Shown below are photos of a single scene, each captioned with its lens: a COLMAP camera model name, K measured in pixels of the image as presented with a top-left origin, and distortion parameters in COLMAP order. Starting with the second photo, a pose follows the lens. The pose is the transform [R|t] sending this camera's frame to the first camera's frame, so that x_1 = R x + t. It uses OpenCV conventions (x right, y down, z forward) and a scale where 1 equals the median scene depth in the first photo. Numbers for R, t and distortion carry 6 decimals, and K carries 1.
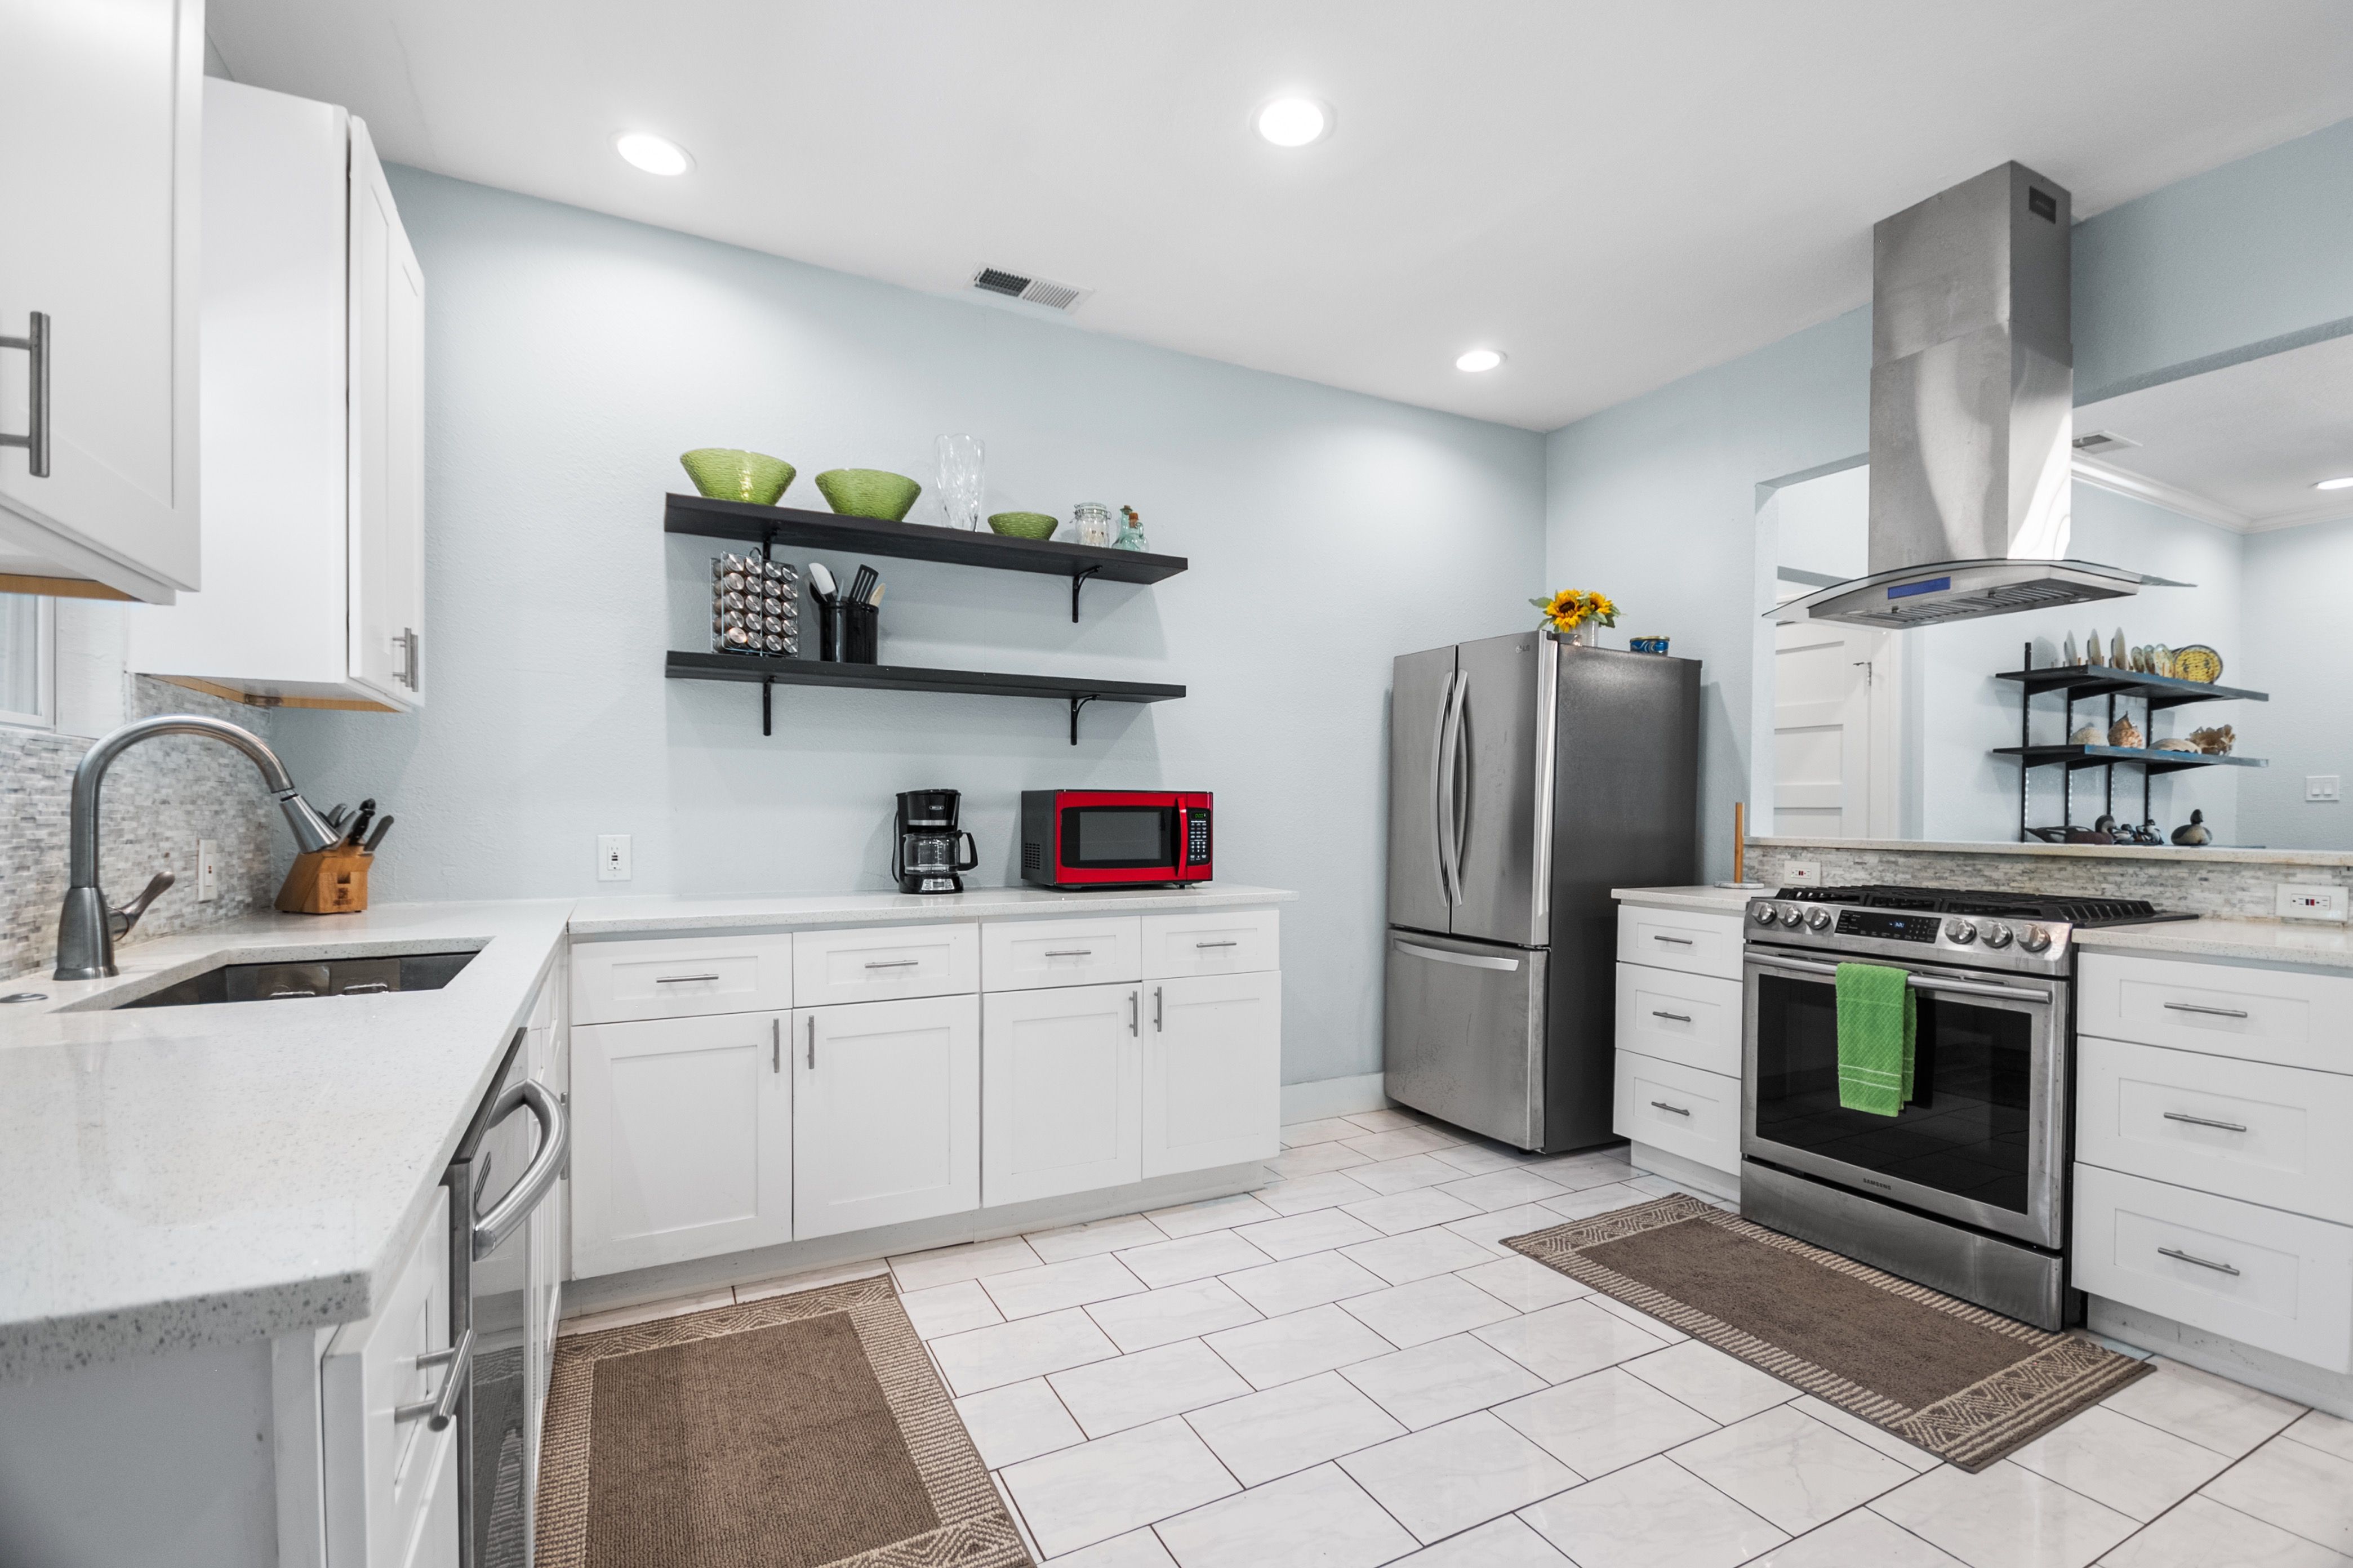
lens RADIAL K [[1051.5, 0, 1205.6], [0, 1051.5, 832.1], [0, 0, 1]] dist [0.001706, 0.000069]
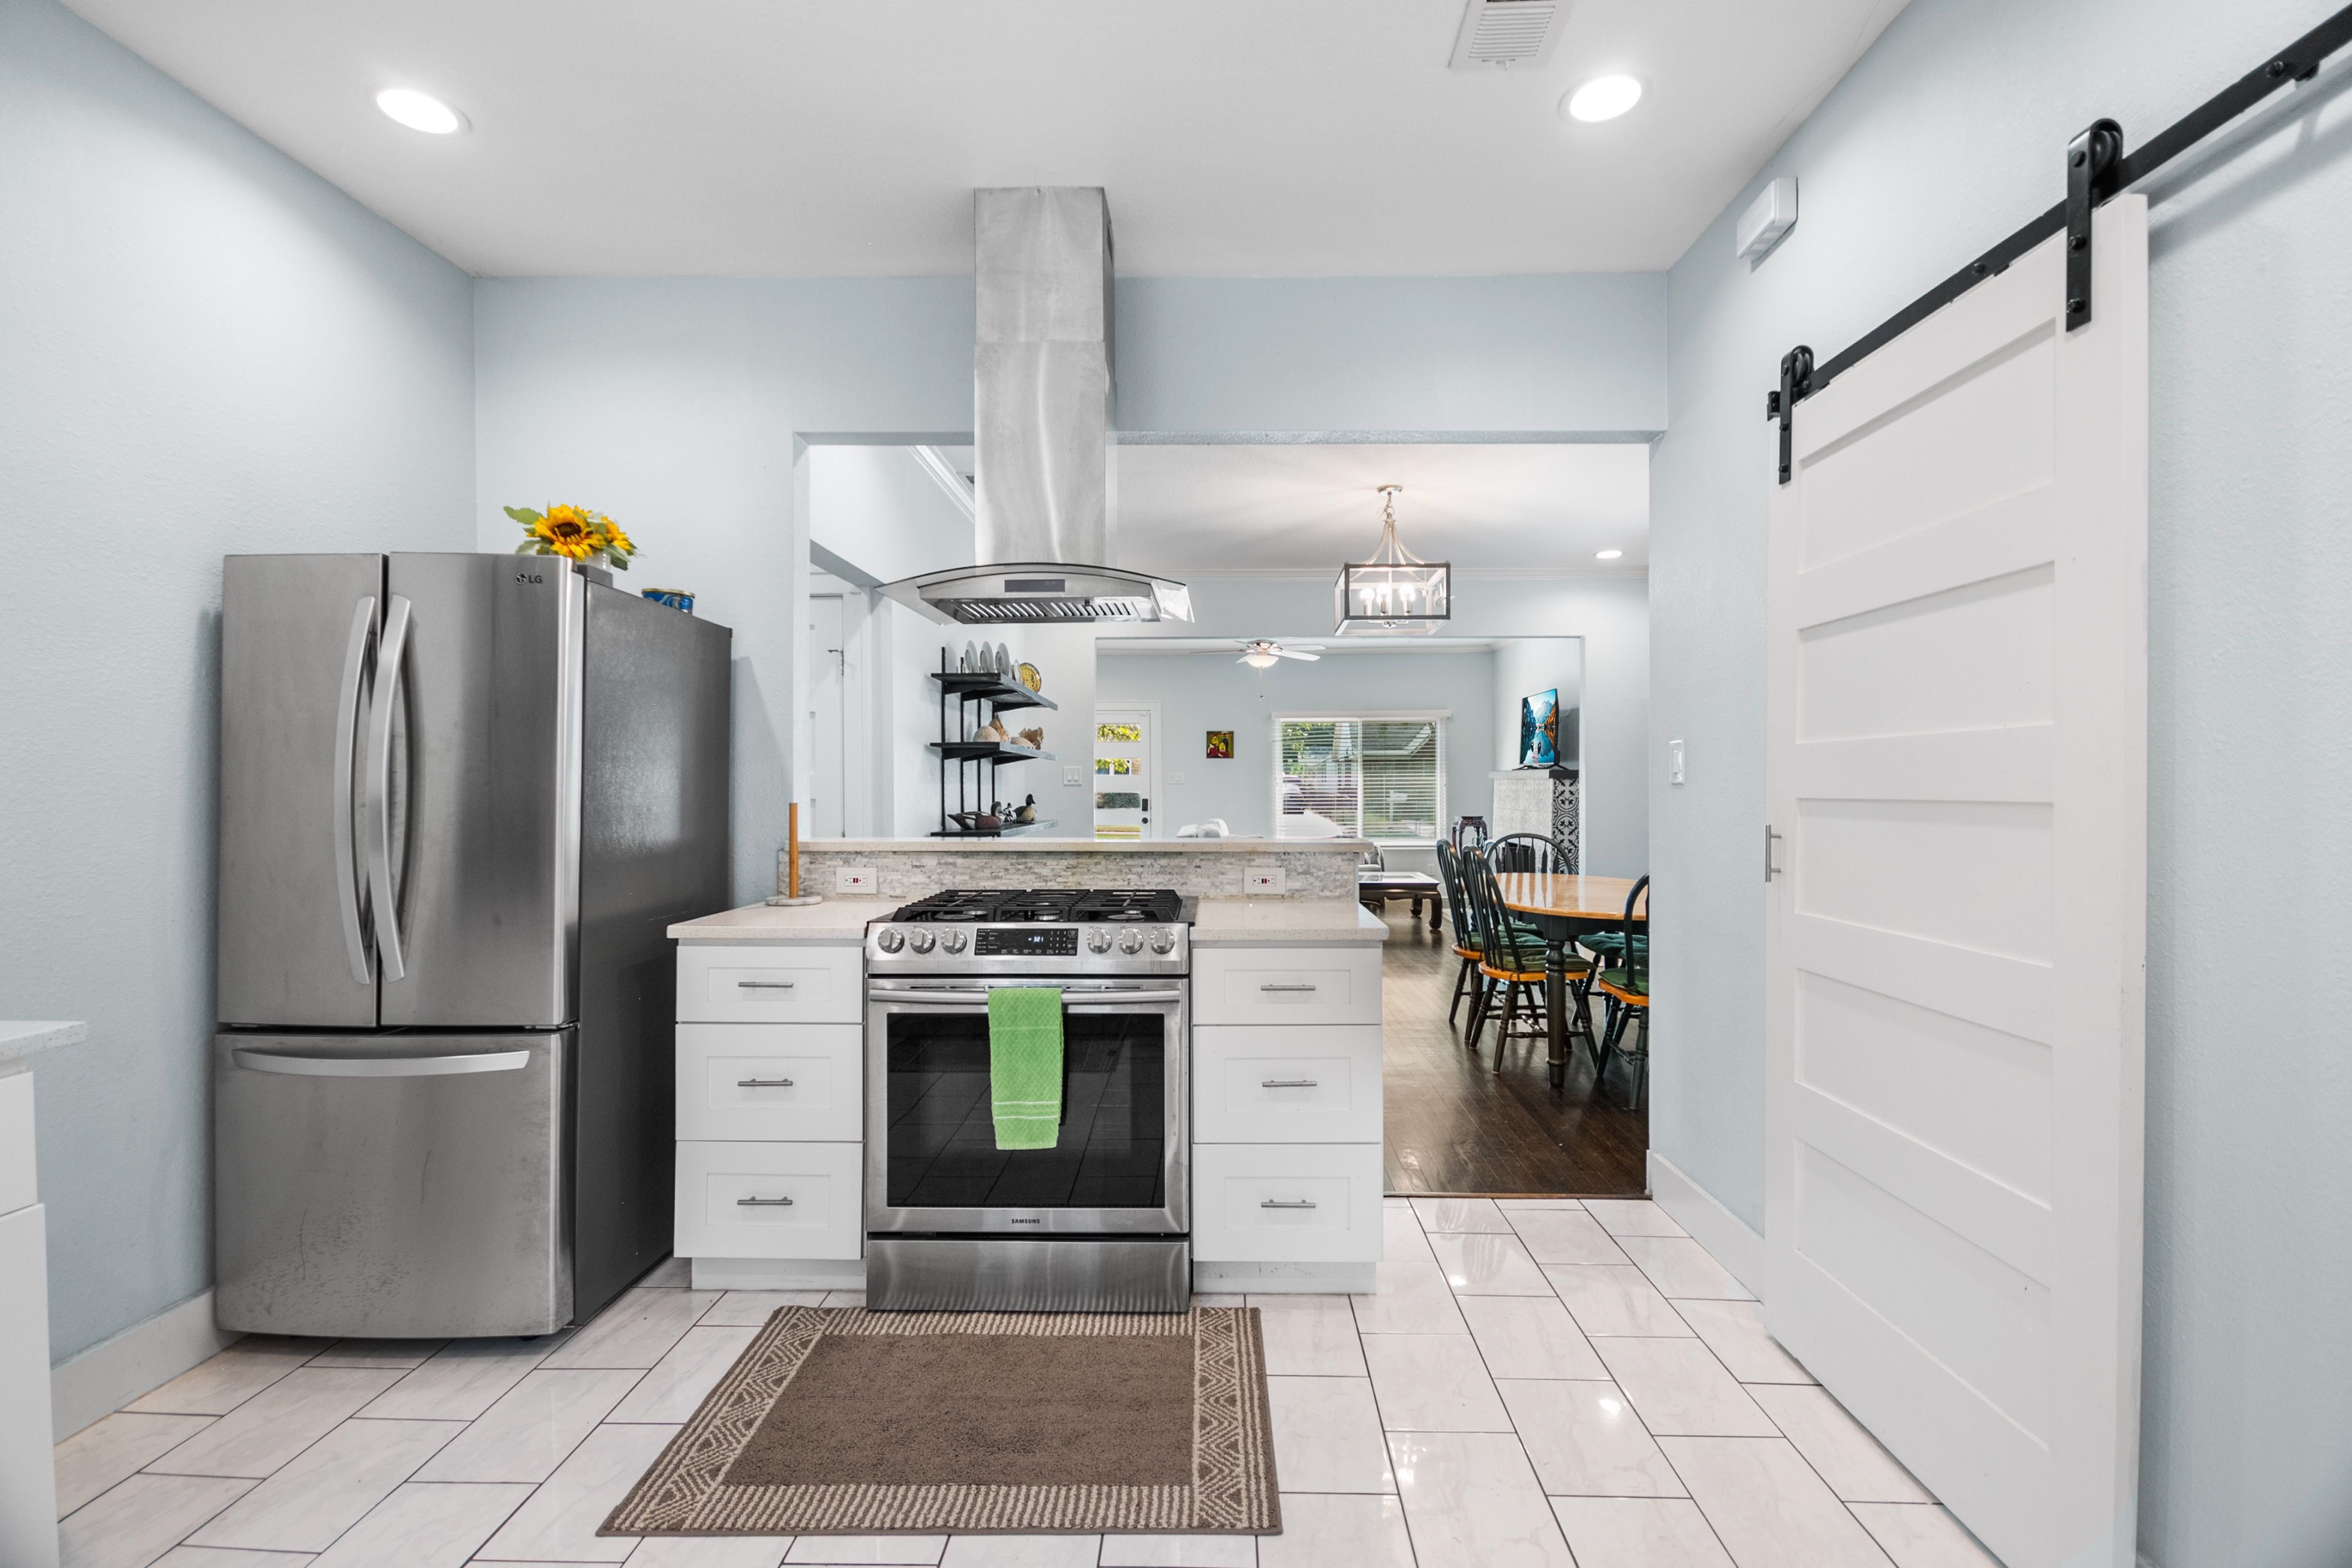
lens RADIAL K [[1036.9, 0, 1191.1], [0, 1036.9, 789.7], [0, 0, 1]] dist [0.020610, -0.013521]
pose [[0.492699, -0.011595, 0.870123, -0.072876], [0.021277, 0.999773, 0.001275, -0.038225], [-0.869940, 0.017885, 0.492834, 0.356501]]
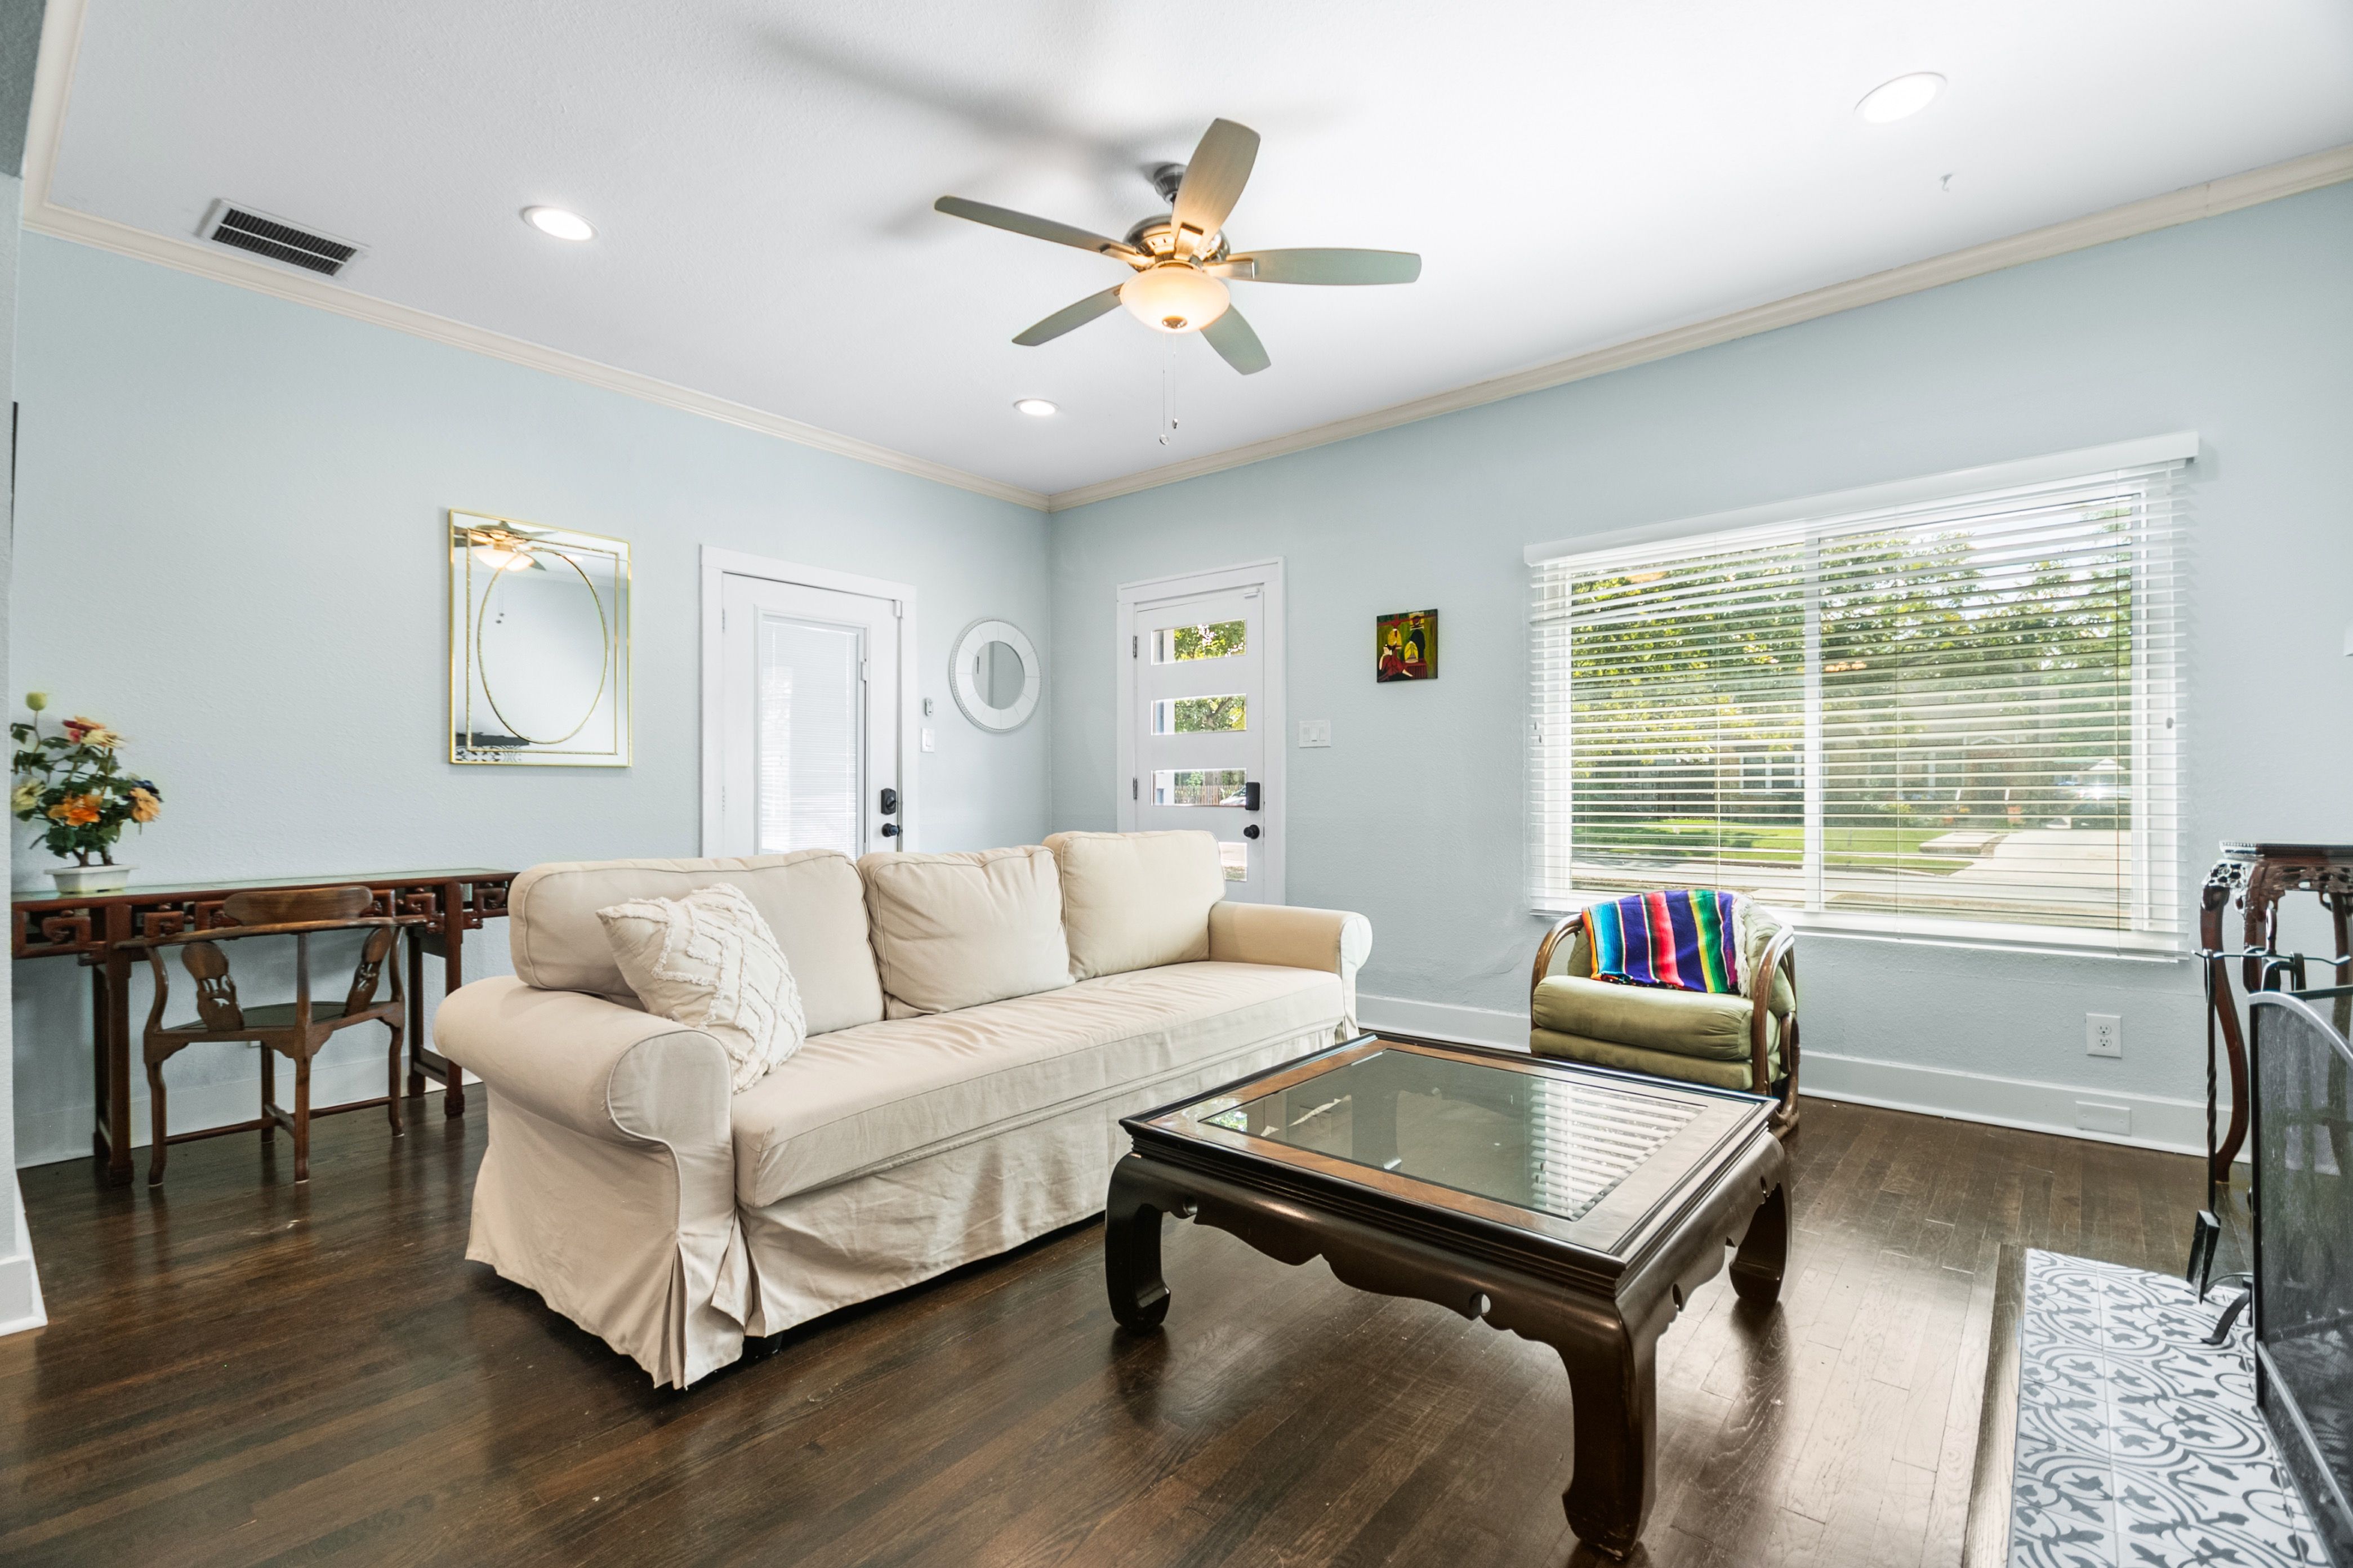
lens RADIAL K [[1034.2, 0, 1185.7], [0, 1034.2, 794.4], [0, 0, 1]] dist [-0.000640, -0.000100]
pose [[0.929381, -0.010787, 0.368965, 2.388574], [0.017141, 0.999756, -0.013948, 0.035690], [-0.368725, 0.019287, 0.929338, 0.839500]]
